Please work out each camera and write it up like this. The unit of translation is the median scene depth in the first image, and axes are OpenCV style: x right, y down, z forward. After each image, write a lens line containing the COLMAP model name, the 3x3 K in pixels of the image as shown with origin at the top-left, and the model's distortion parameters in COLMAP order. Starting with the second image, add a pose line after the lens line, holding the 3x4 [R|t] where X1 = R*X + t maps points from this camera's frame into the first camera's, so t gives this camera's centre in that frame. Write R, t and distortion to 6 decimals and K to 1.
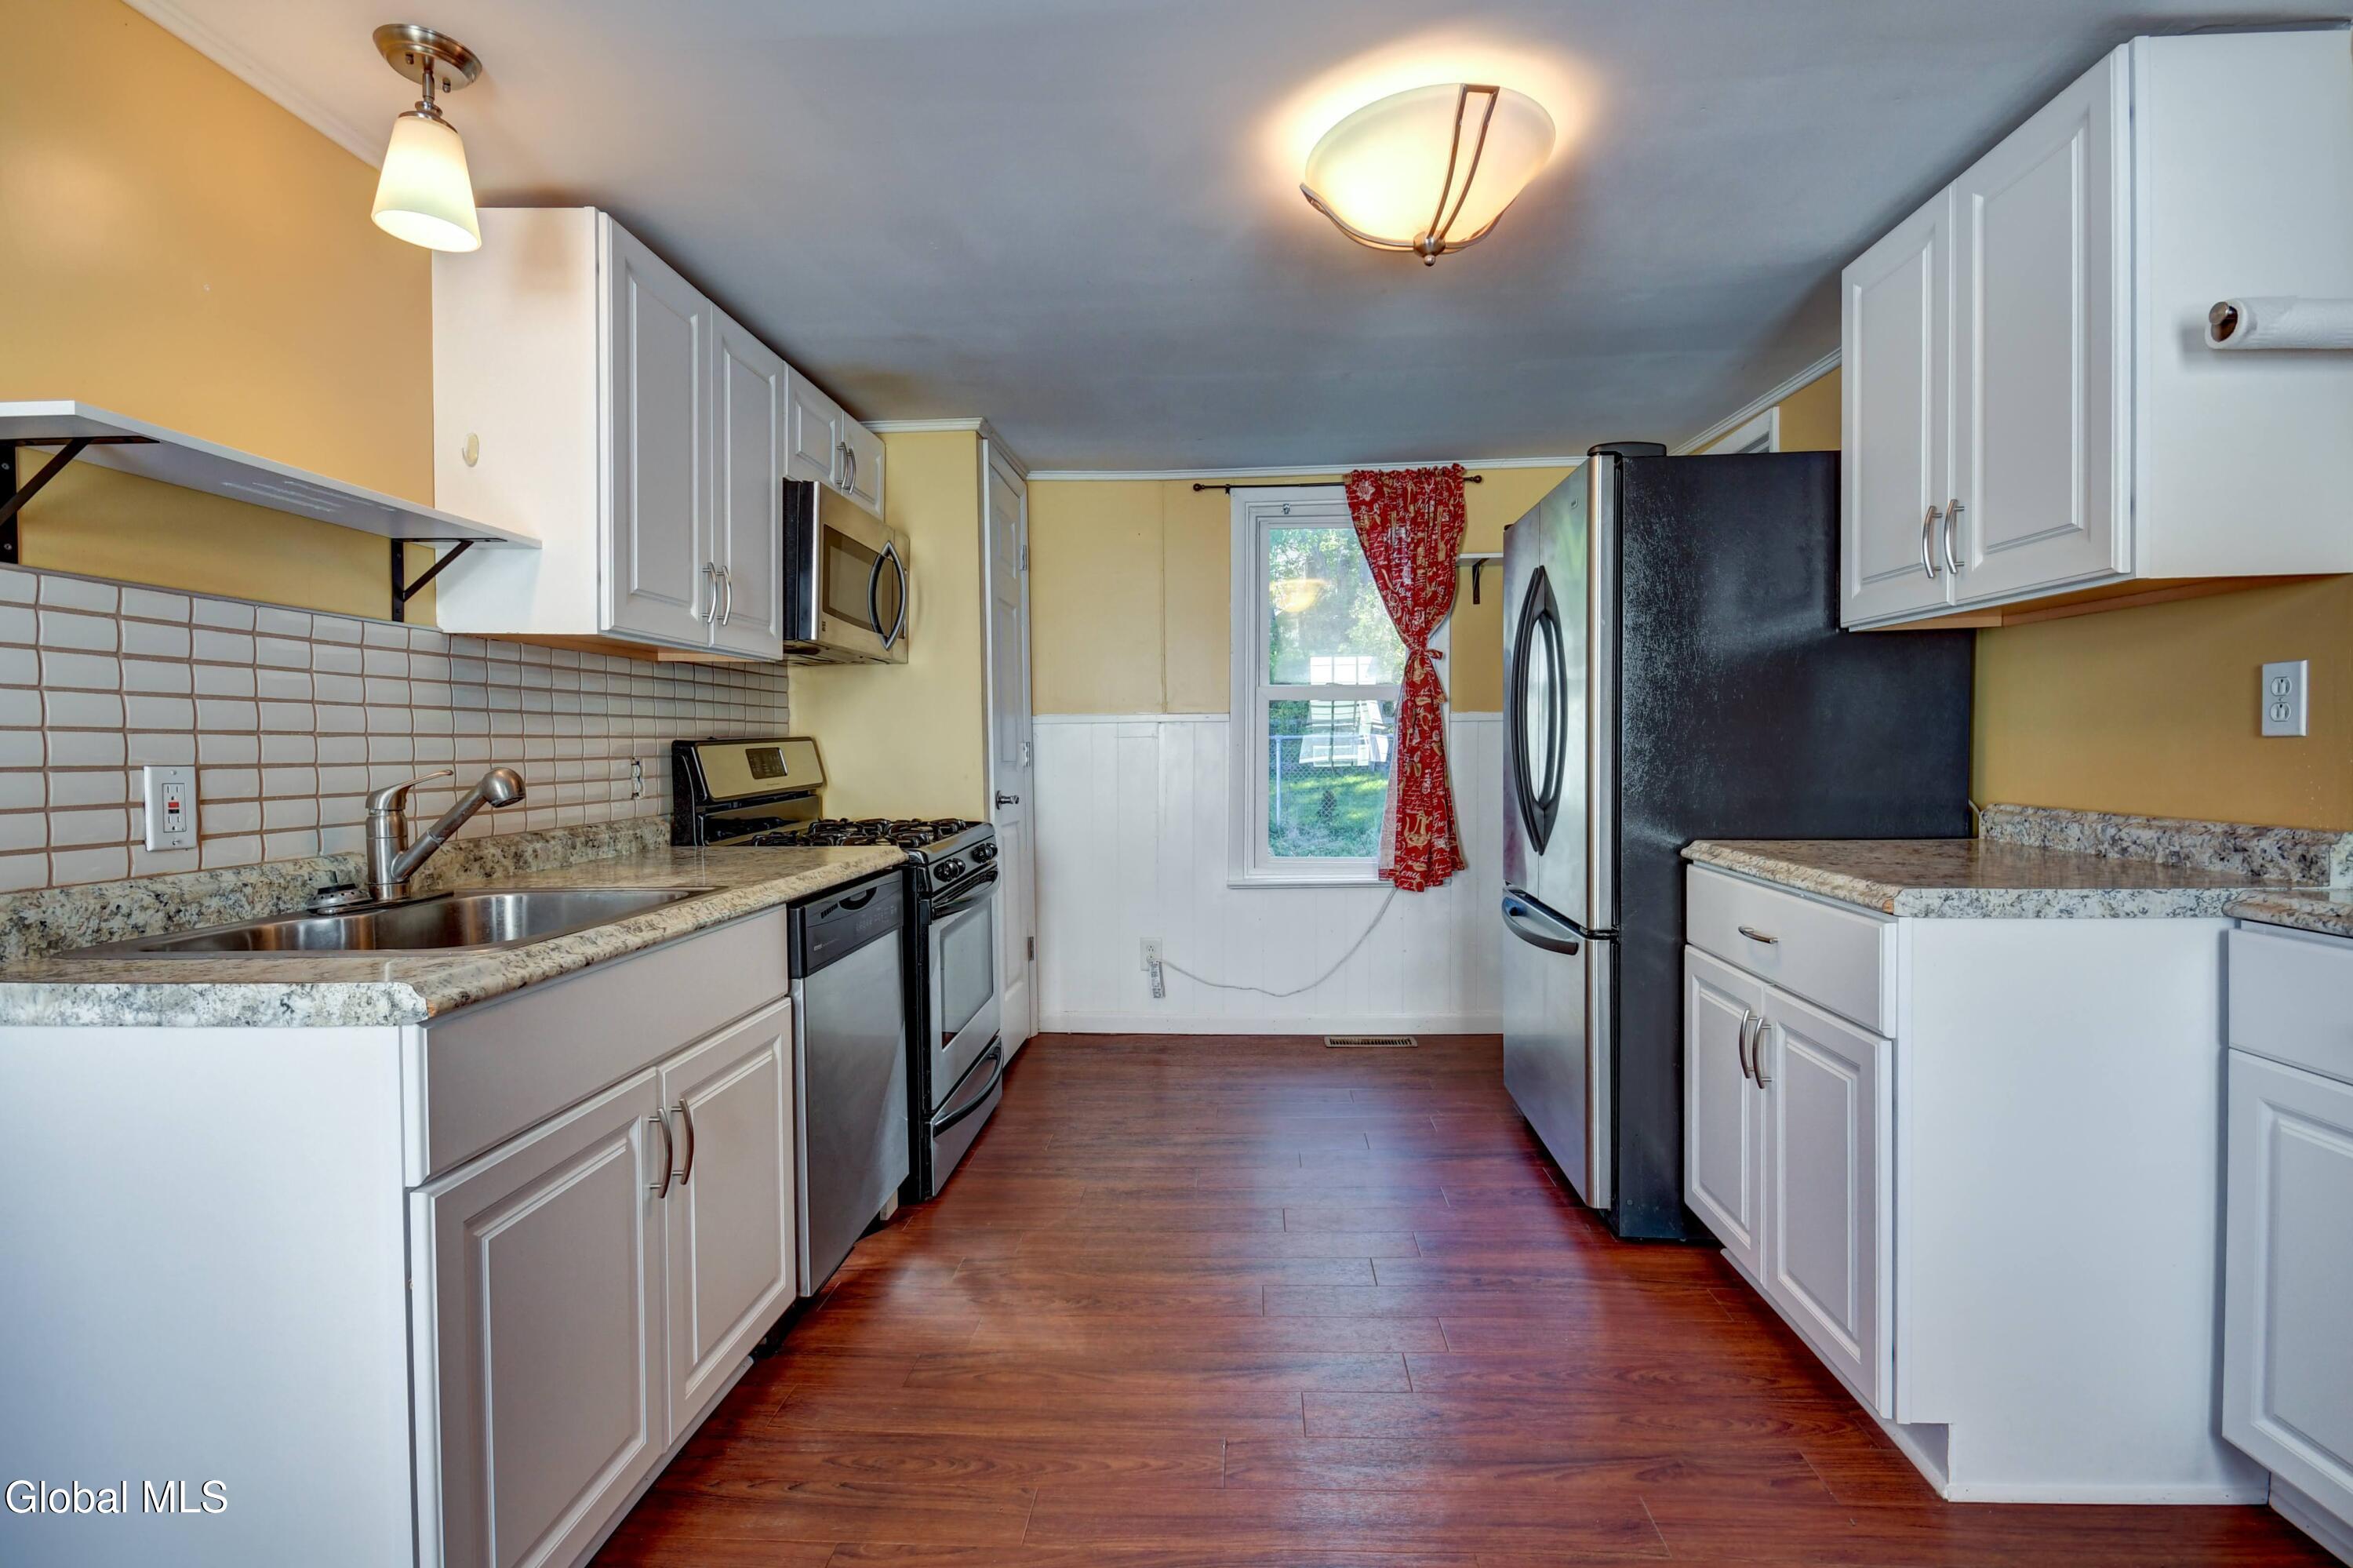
lens RADIAL K [[1058.1, 0, 1176.1], [0, 1058.1, 762.9], [0, 0, 1]] dist [0.004019, -0.000143]
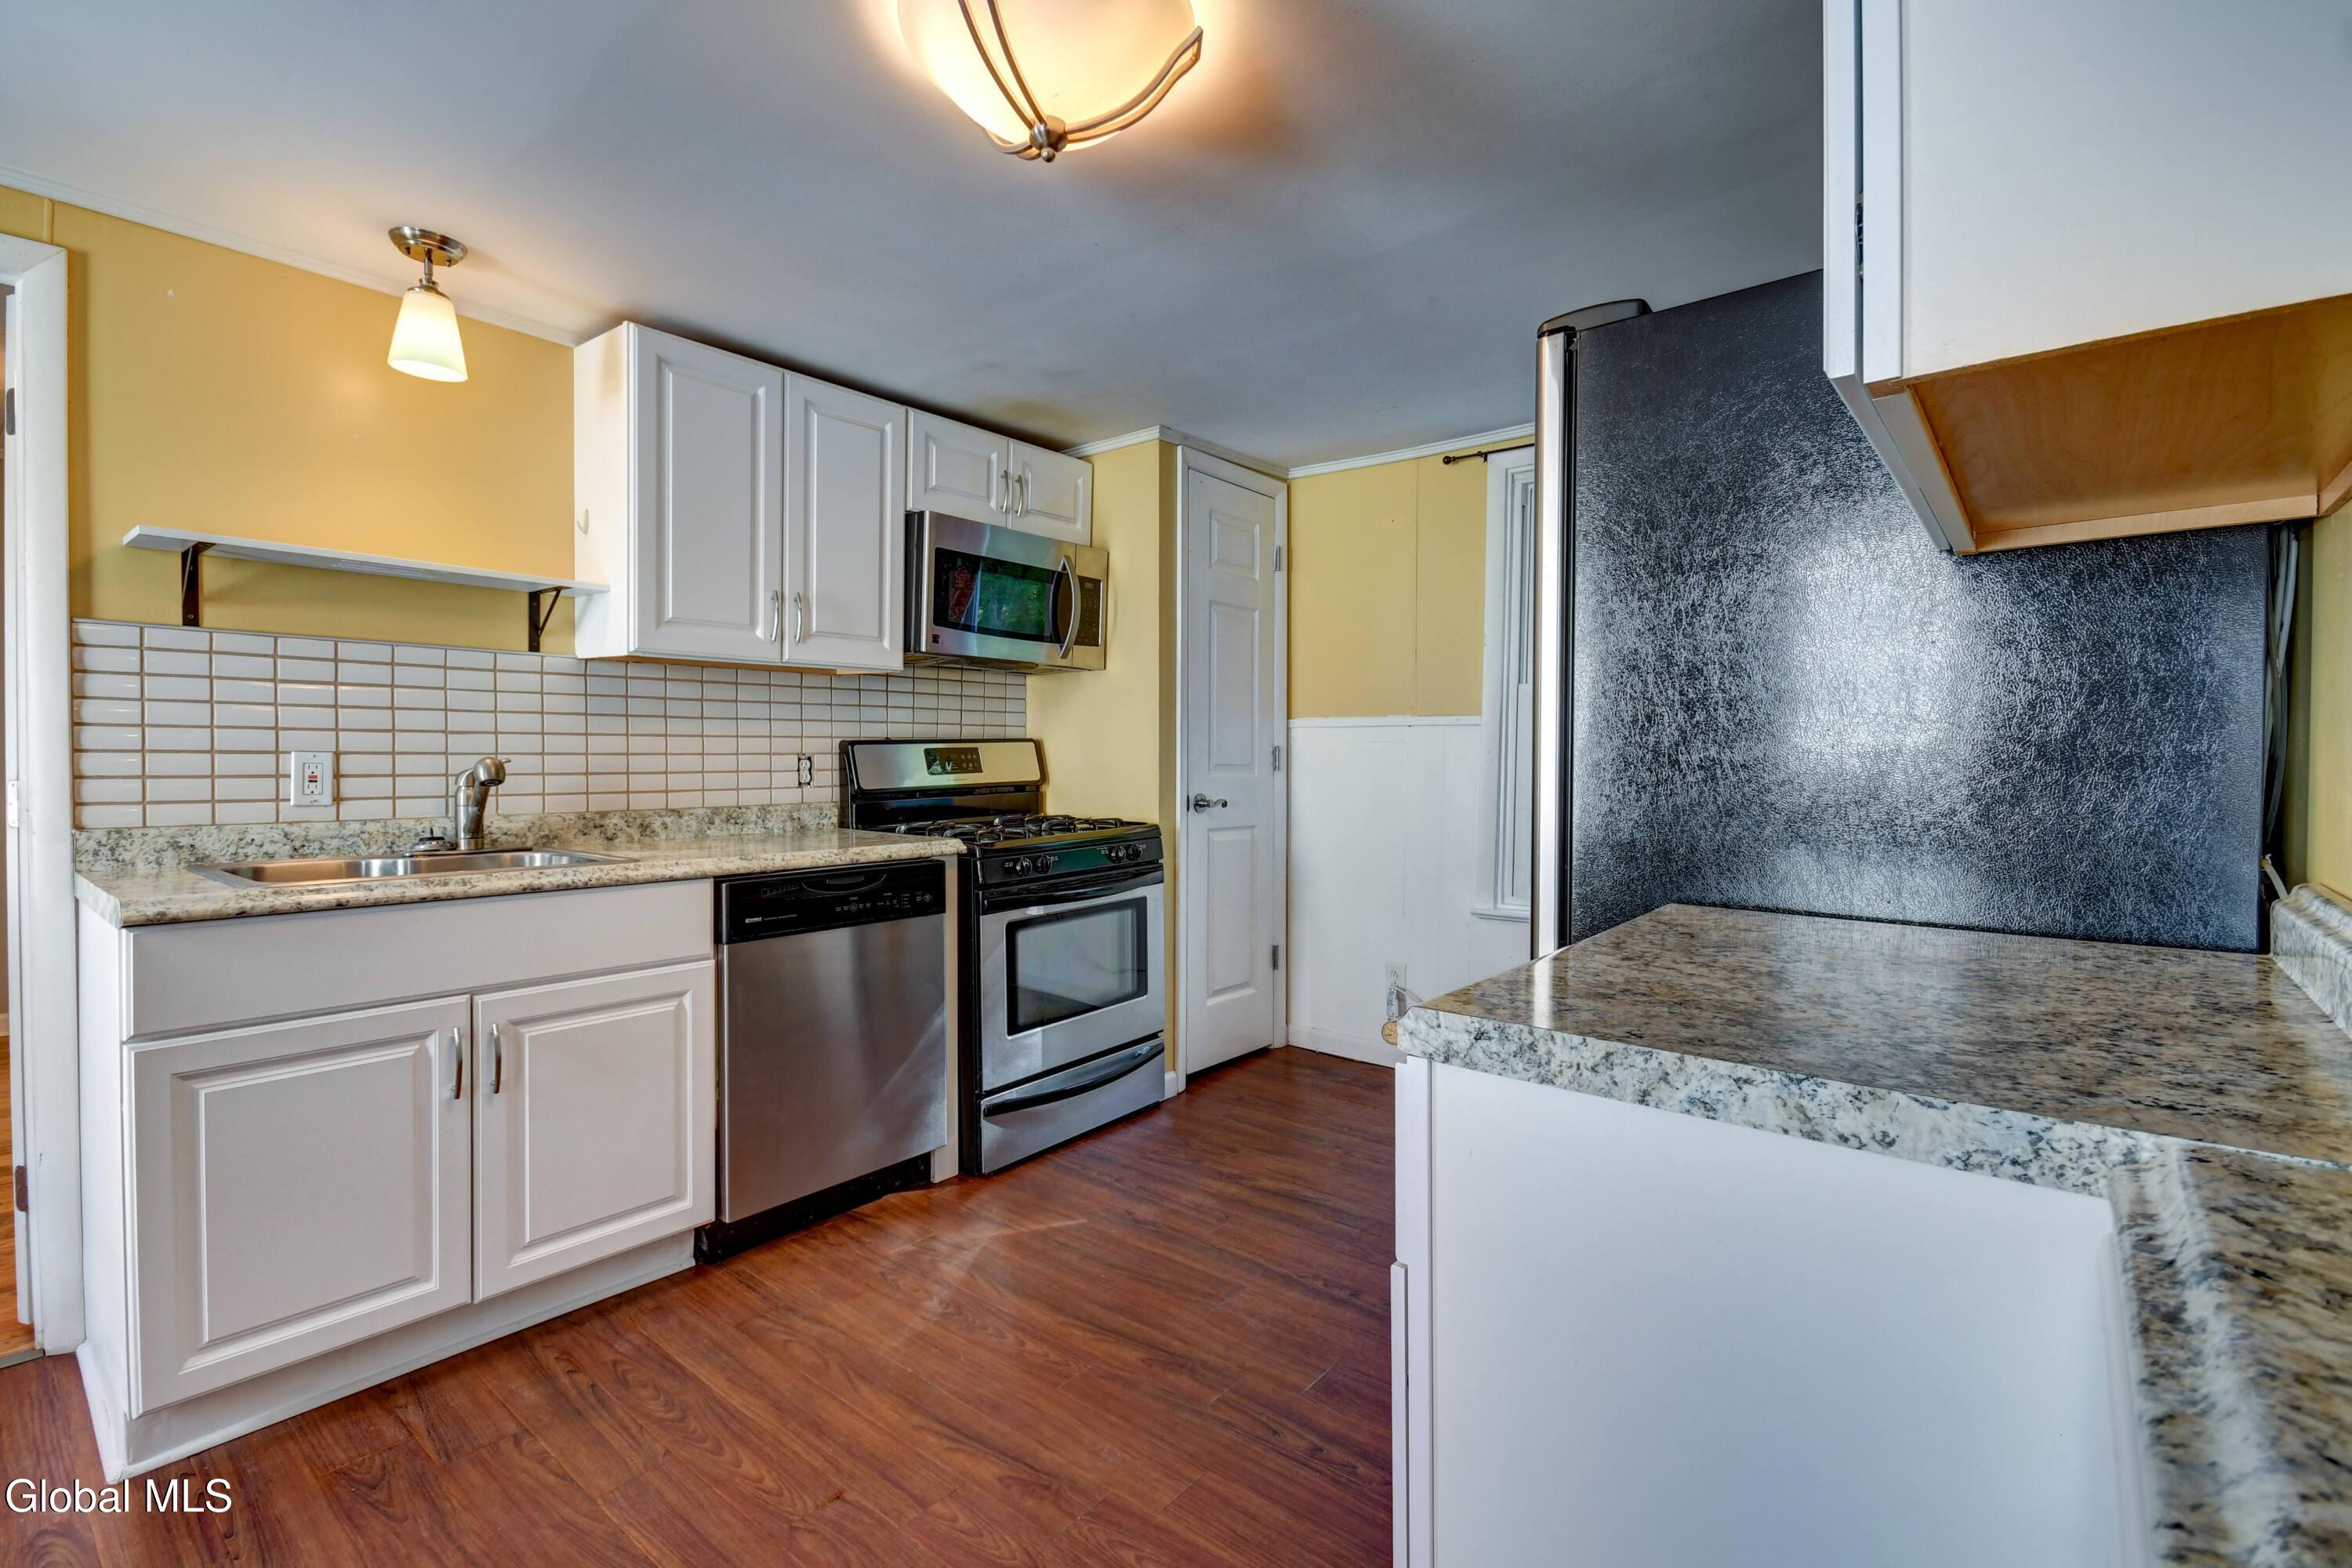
lens RADIAL K [[1019.8, 0, 1182.1], [0, 1019.8, 759.2], [0, 0, 1]] dist [0.001939, 0.000169]
pose [[0.820936, 0.016170, -0.570792, 0.723420], [-0.021242, 0.999772, -0.002229, -0.007451], [0.570626, 0.013954, 0.821092, 0.388057]]
